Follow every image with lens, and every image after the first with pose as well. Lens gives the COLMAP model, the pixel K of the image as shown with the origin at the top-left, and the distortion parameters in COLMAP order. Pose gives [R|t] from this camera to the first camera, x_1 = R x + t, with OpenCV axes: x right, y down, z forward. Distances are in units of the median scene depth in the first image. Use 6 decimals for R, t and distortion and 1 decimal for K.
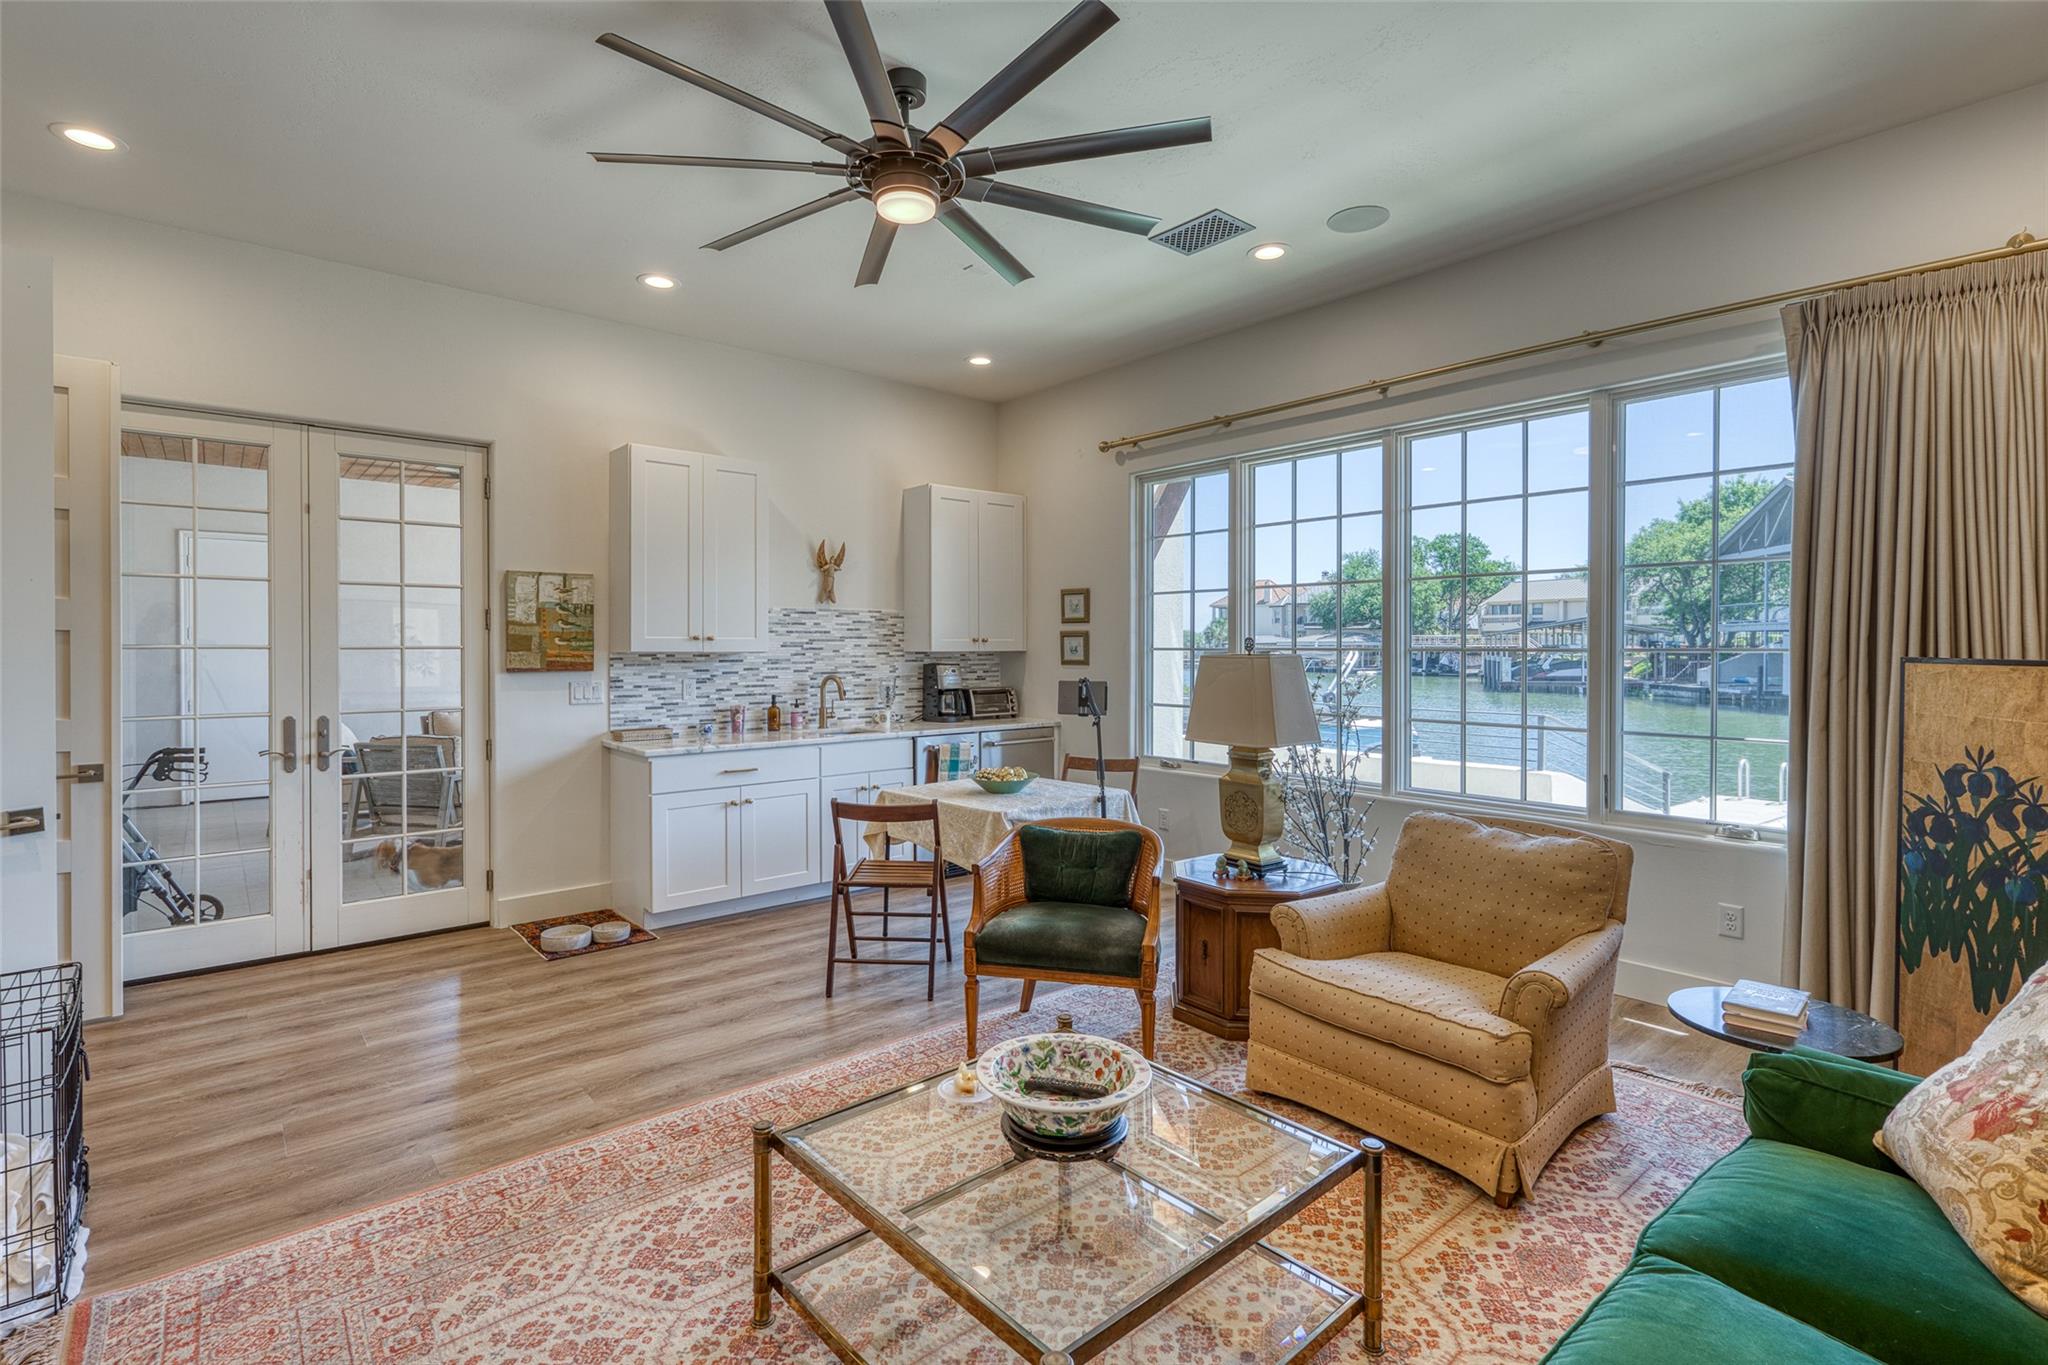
lens RADIAL K [[944.4, 0, 1021.4], [0, 944.4, 682.9], [0, 0, 1]] dist [0.004267, 0.001398]
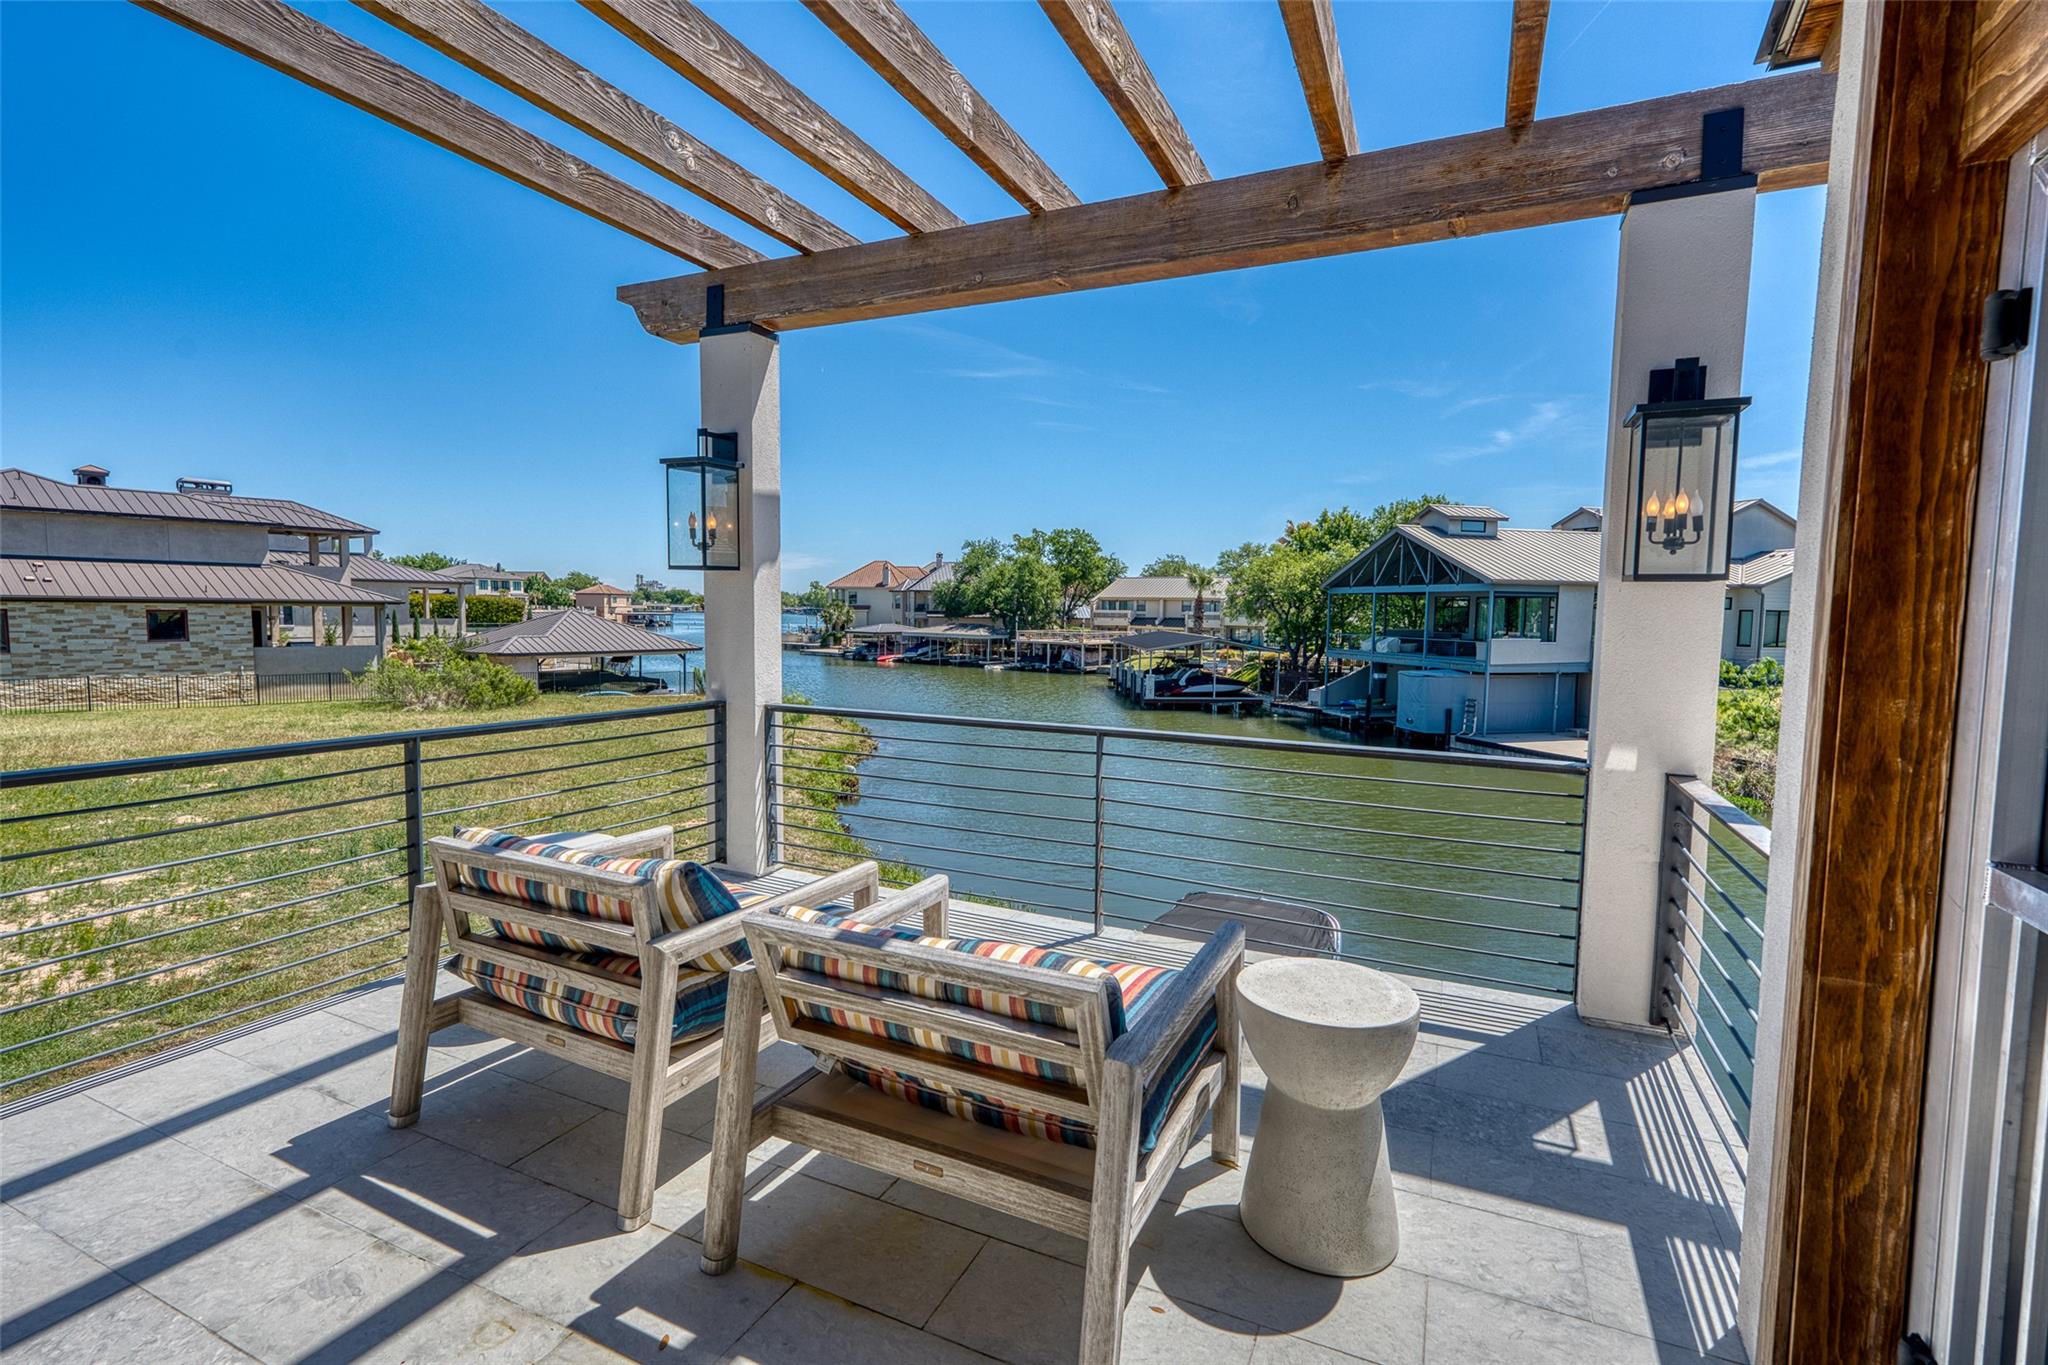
lens RADIAL K [[944.4, 0, 1021.4], [0, 944.4, 682.9], [0, 0, 1]] dist [0.004267, 0.001398]
pose [[0.910202, -0.015969, 0.413856, -0.018937], [-0.002694, 0.999007, 0.044473, -0.038378], [-0.414155, -0.041595, 0.909256, 0.084193]]
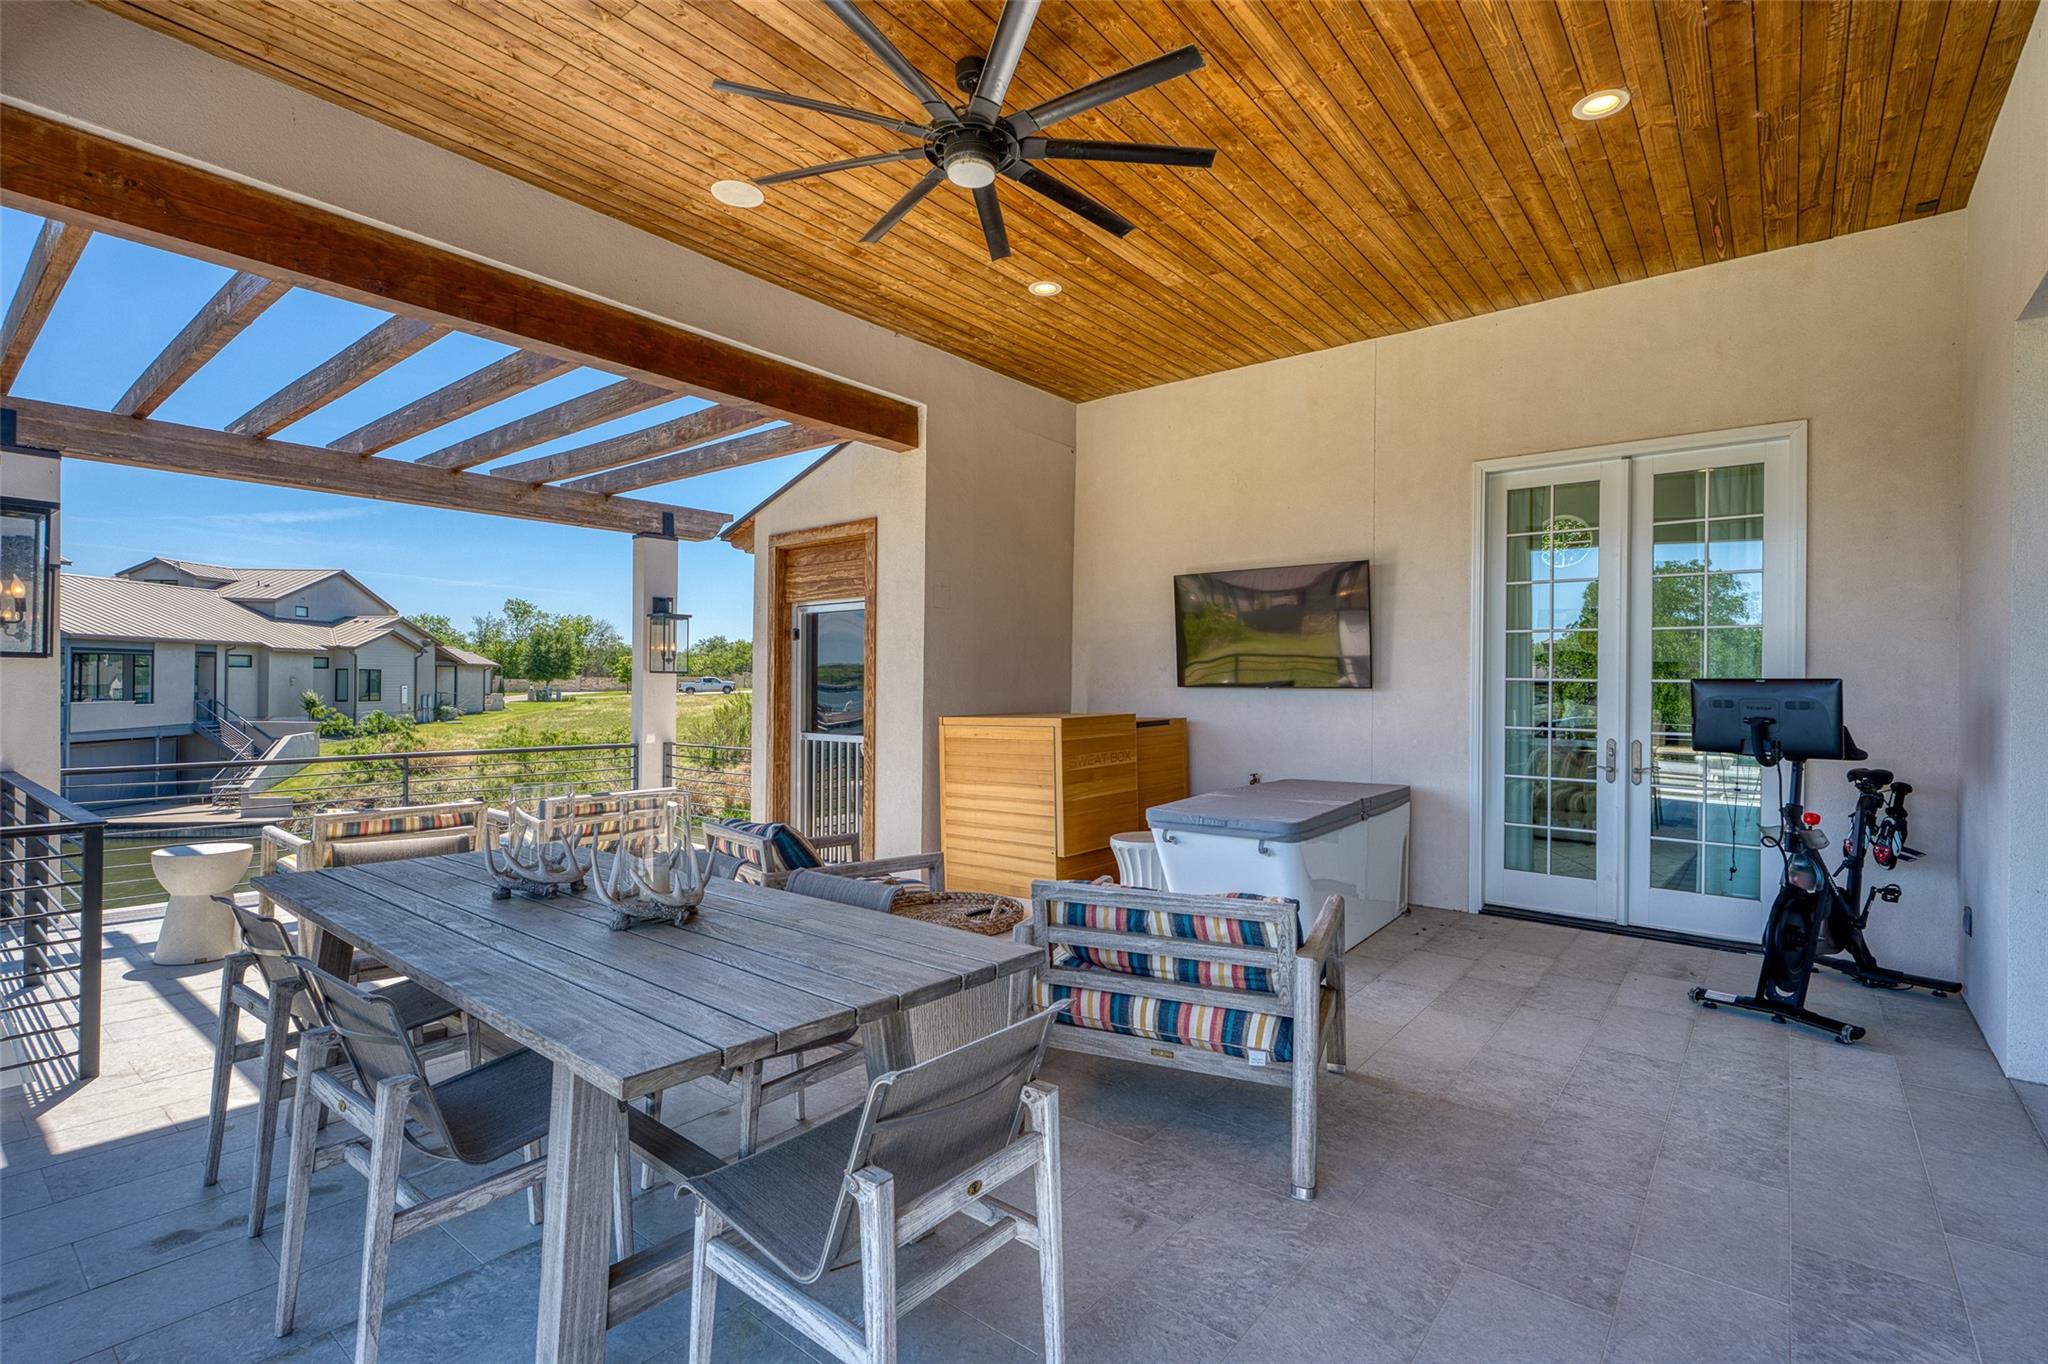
lens RADIAL K [[942.6, 0, 1019.6], [0, 942.6, 683.2], [0, 0, 1]] dist [0.007624, 0.000334]
pose [[-0.175856, 0.000313, 0.984416, -0.080308], [0.026502, 0.999639, 0.004417, -0.038977], [-0.984059, 0.026866, -0.175800, 0.086919]]
